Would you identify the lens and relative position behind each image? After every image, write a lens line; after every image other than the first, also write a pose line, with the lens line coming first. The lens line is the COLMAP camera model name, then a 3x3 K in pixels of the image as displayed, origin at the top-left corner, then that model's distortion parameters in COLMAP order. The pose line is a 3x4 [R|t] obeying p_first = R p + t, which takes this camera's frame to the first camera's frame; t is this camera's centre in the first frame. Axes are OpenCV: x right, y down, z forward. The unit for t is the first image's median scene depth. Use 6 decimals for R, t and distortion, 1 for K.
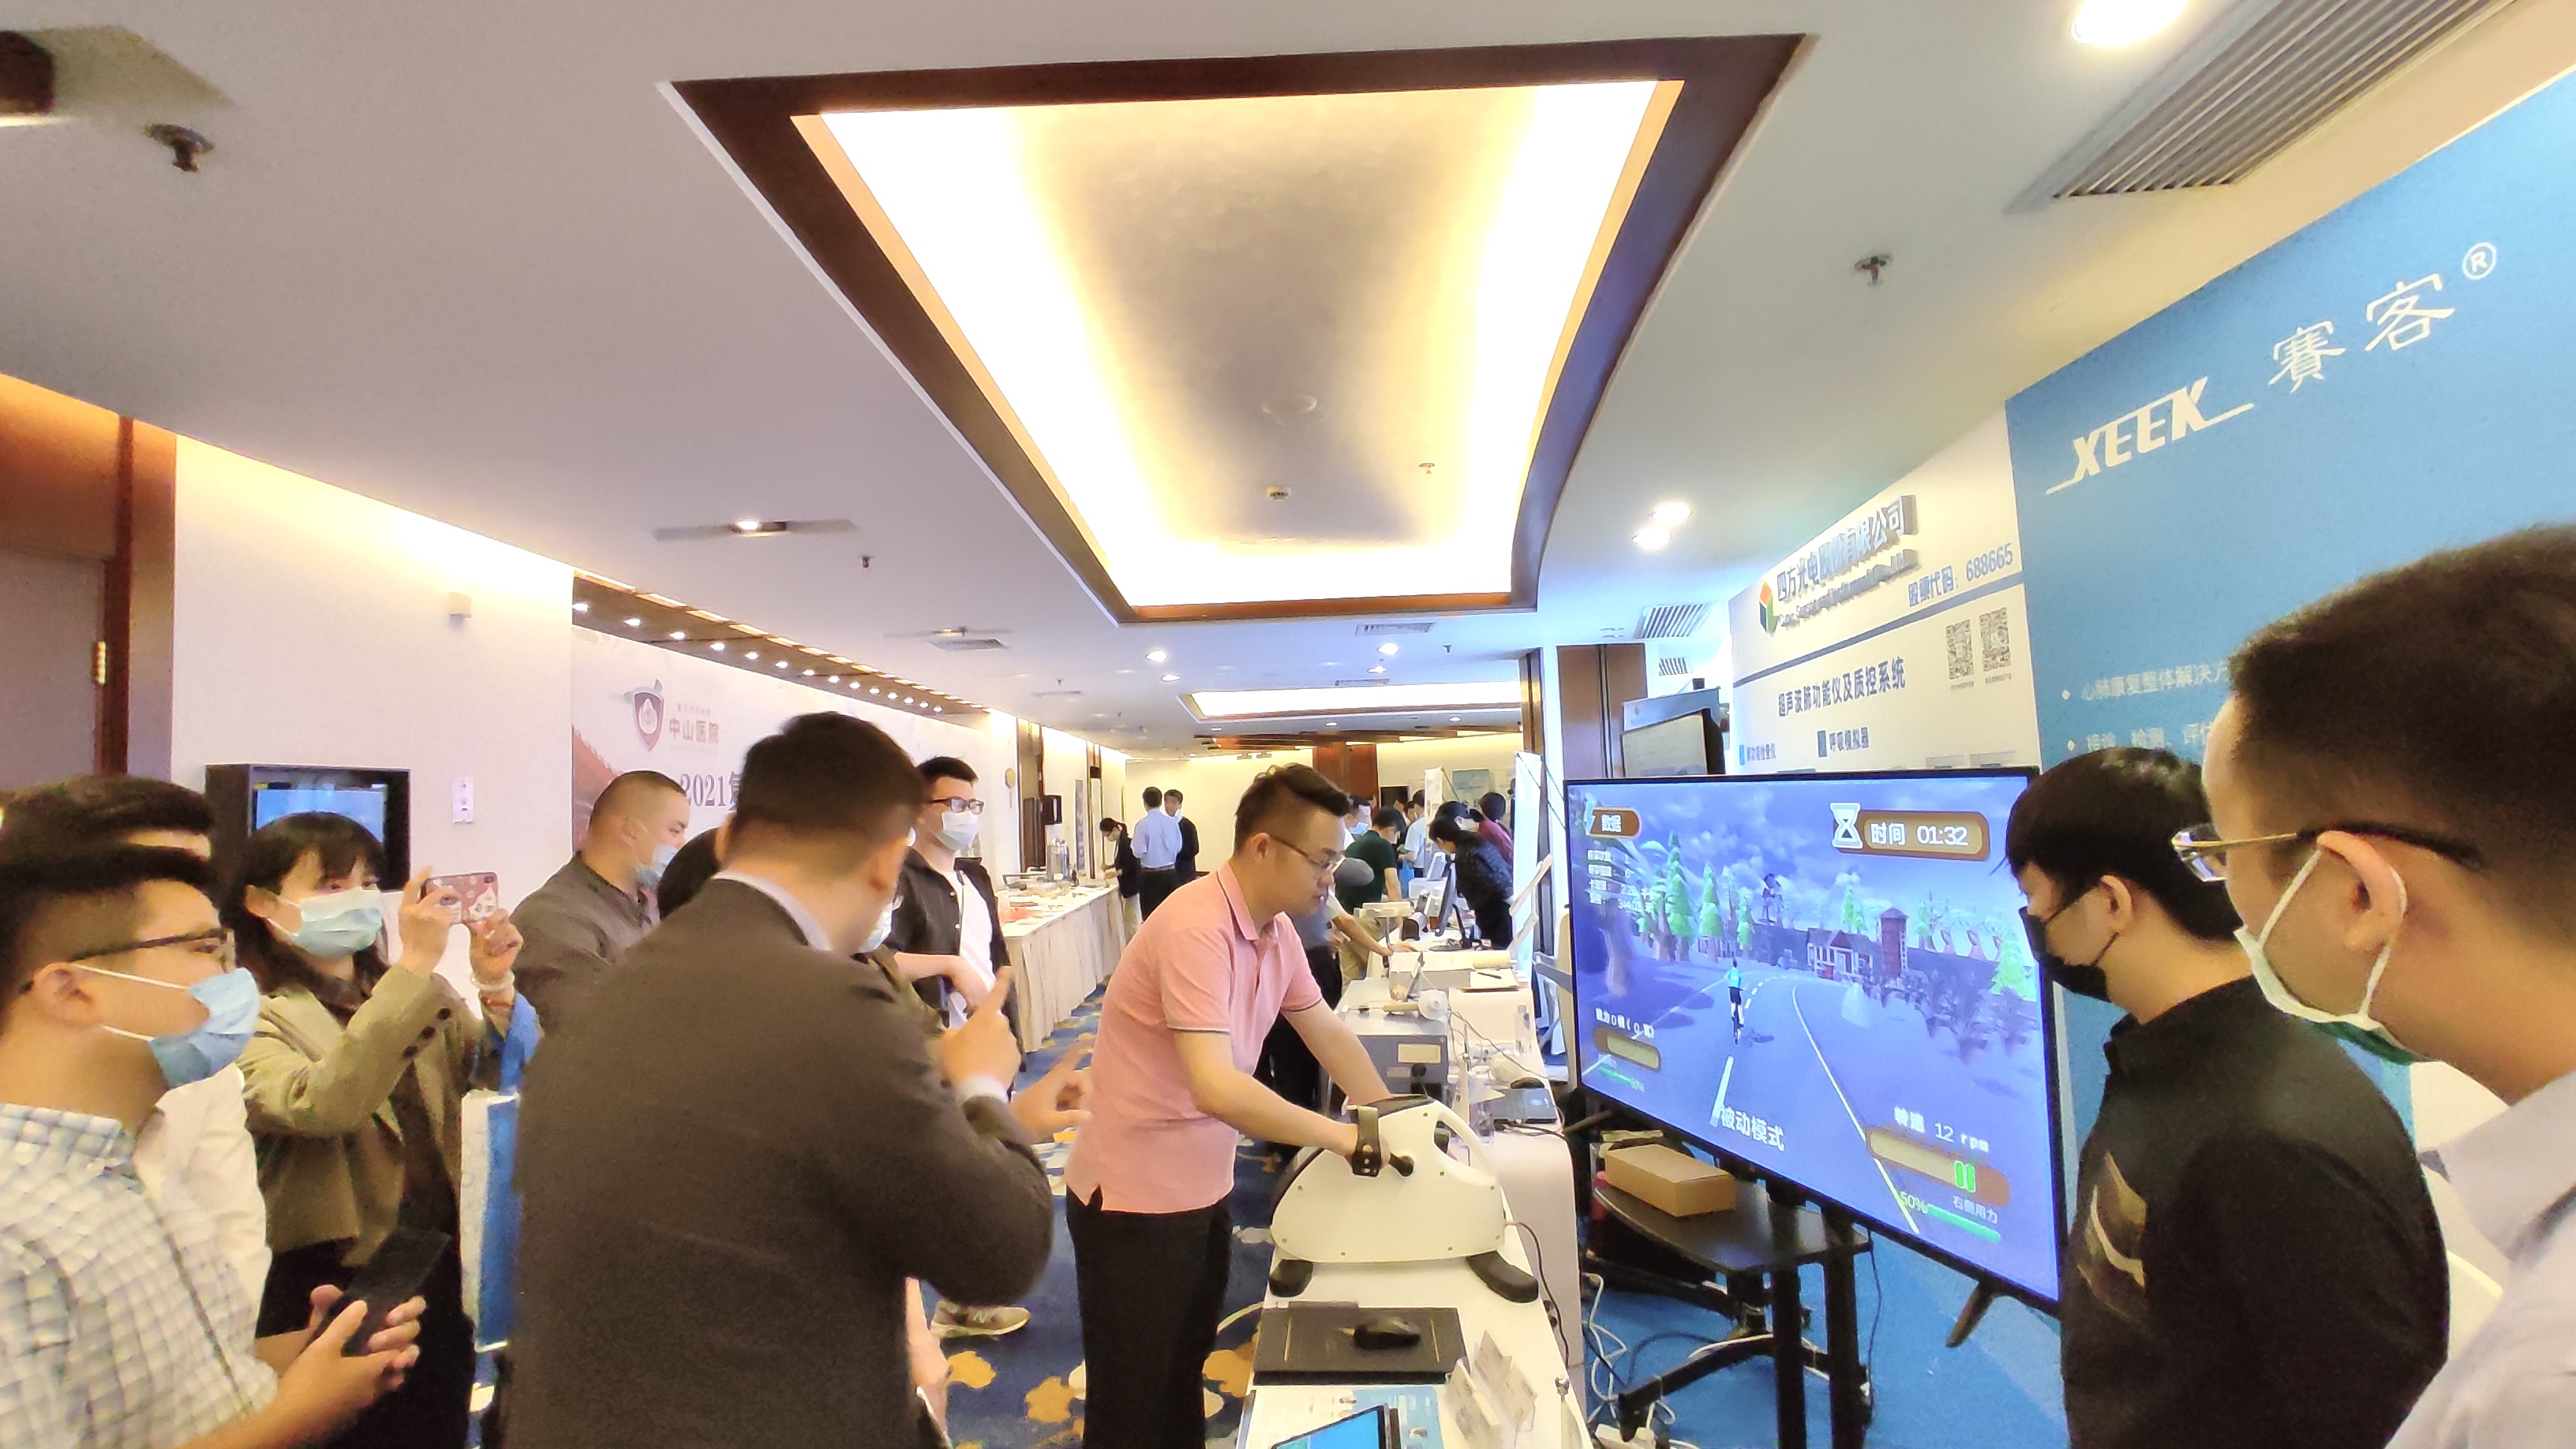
lens RADIAL K [[1154.0, 0, 1288.0], [0, 1154.0, 724.5], [0, 0, 1]] dist [0.002247, 0.000951]
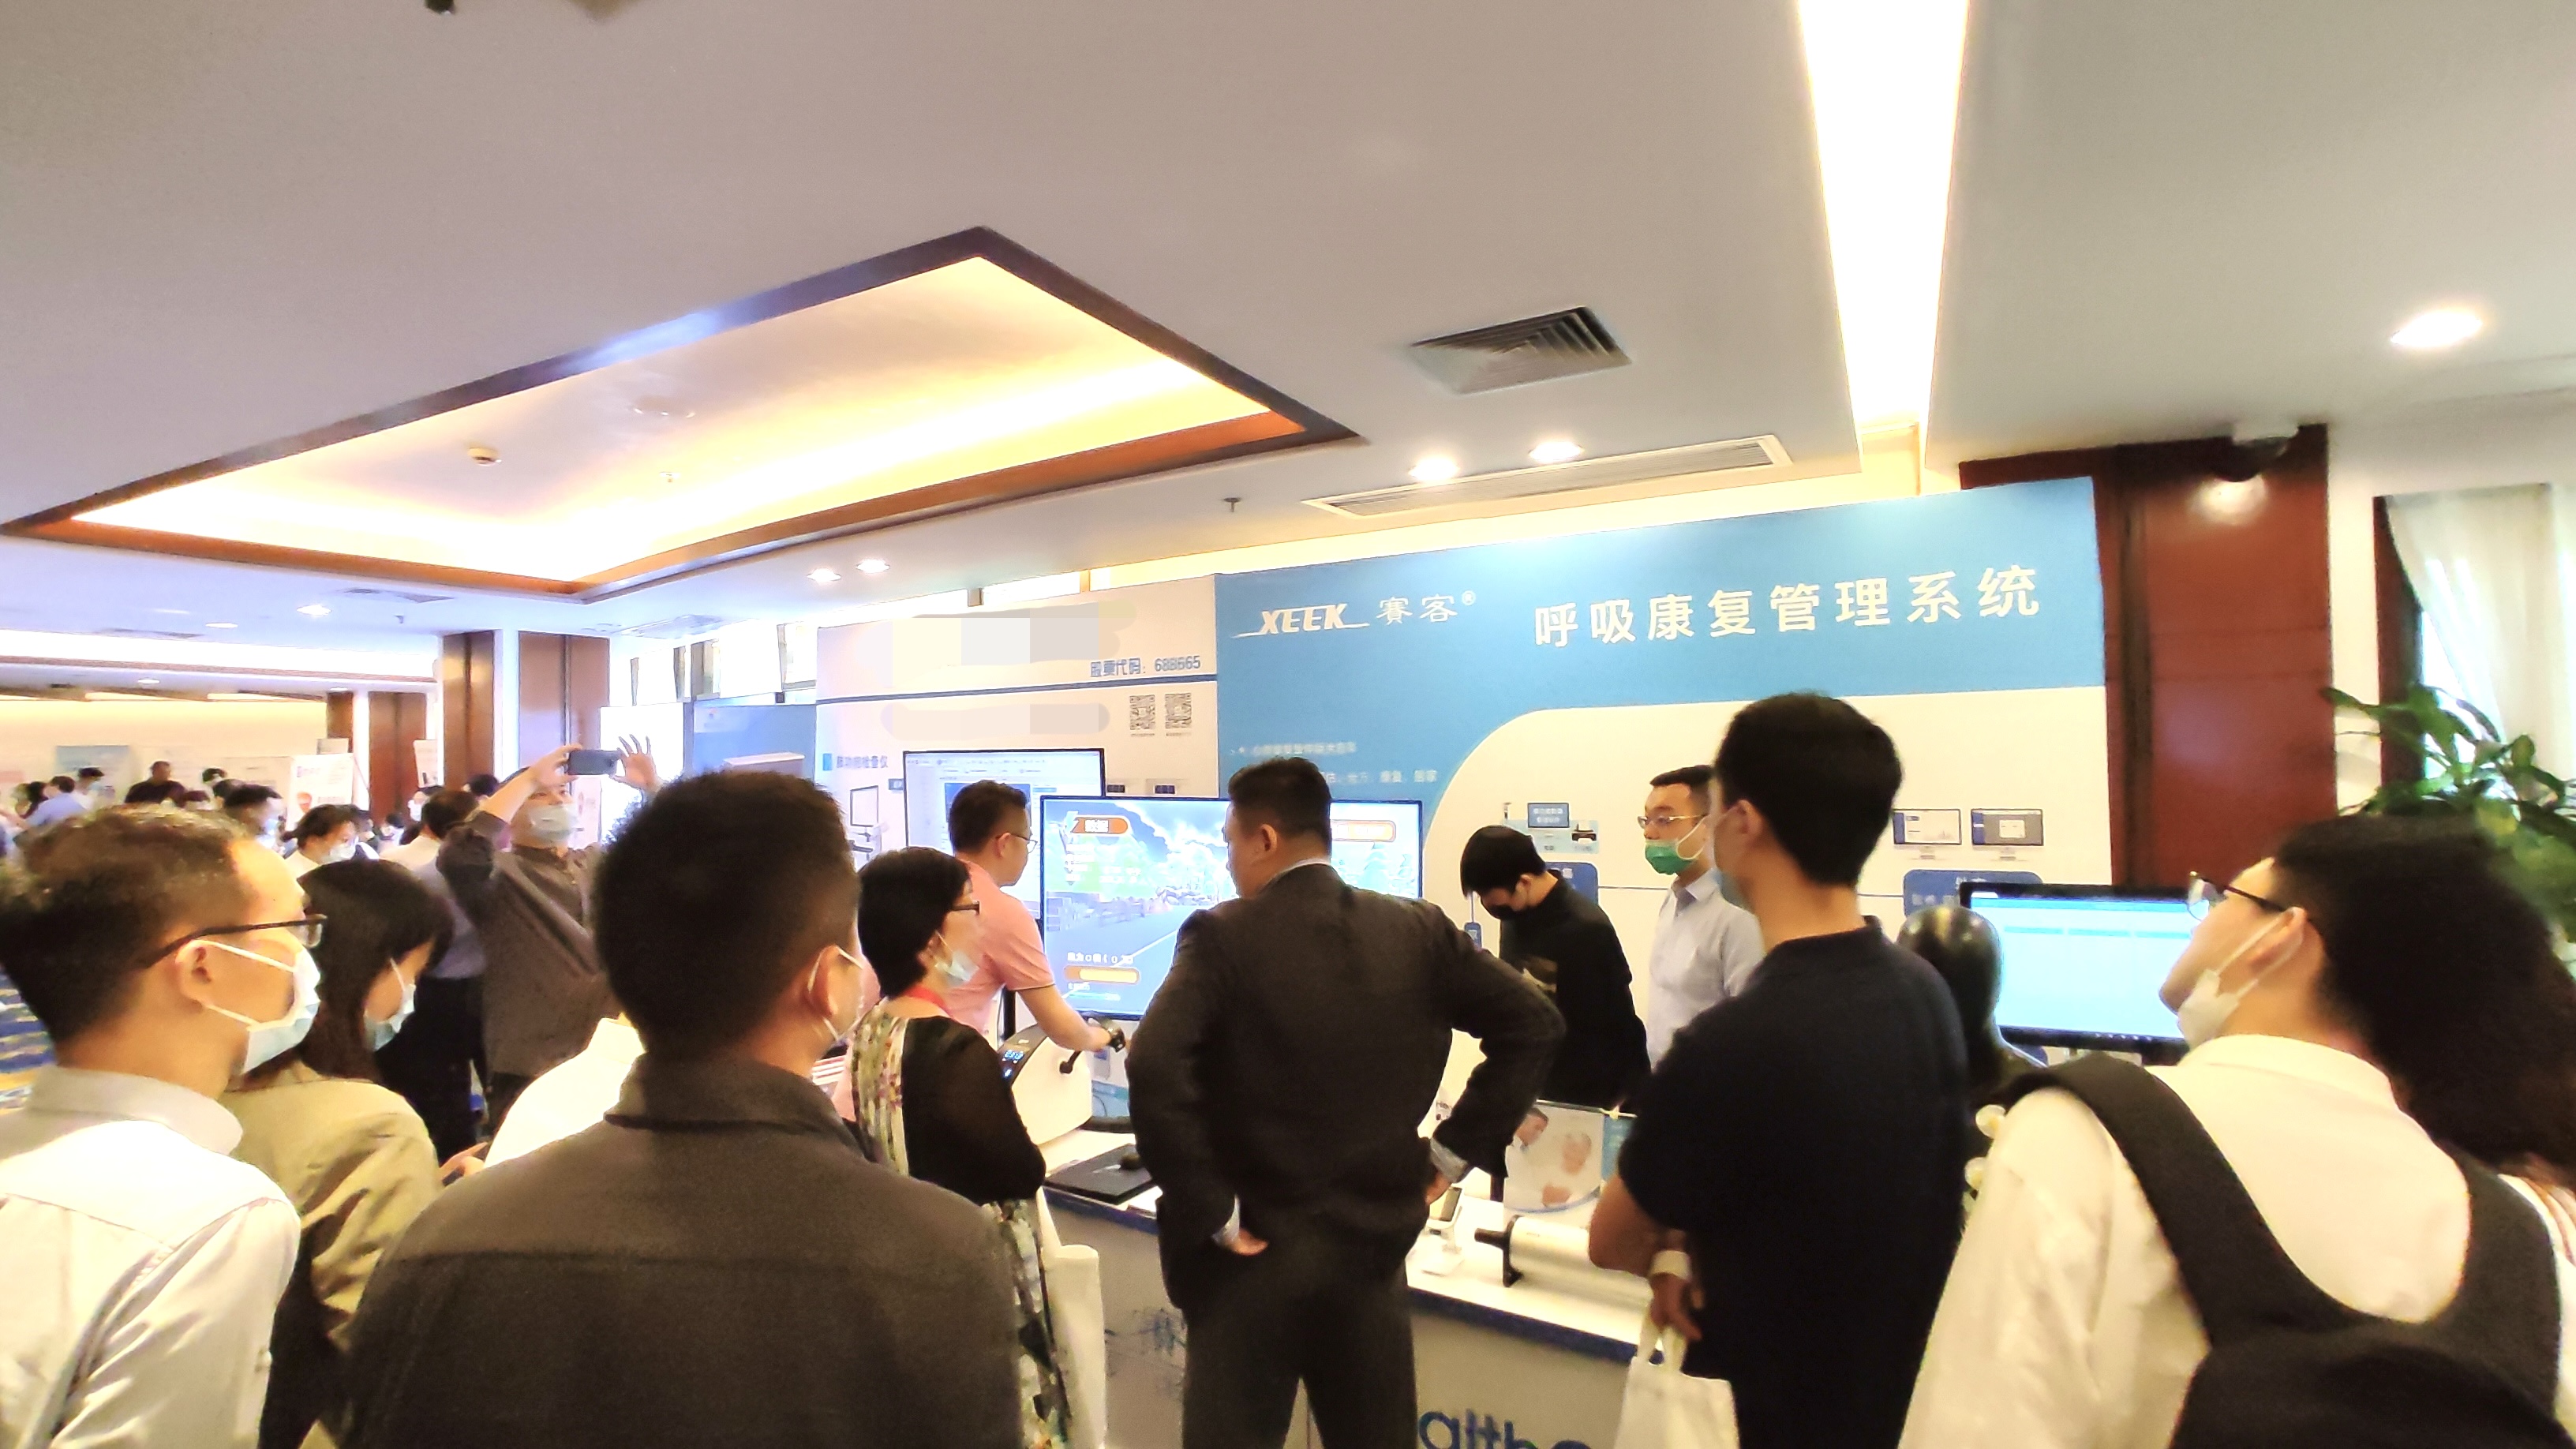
lens RADIAL K [[1154.0, 0, 1288.0], [0, 1154.0, 724.5], [0, 0, 1]] dist [0.002247, 0.000951]
pose [[0.458729, 0.044738, 0.887449, -0.952137], [-0.060124, 0.998006, -0.019232, -0.038858], [-0.886540, -0.044535, 0.460504, 0.131455]]
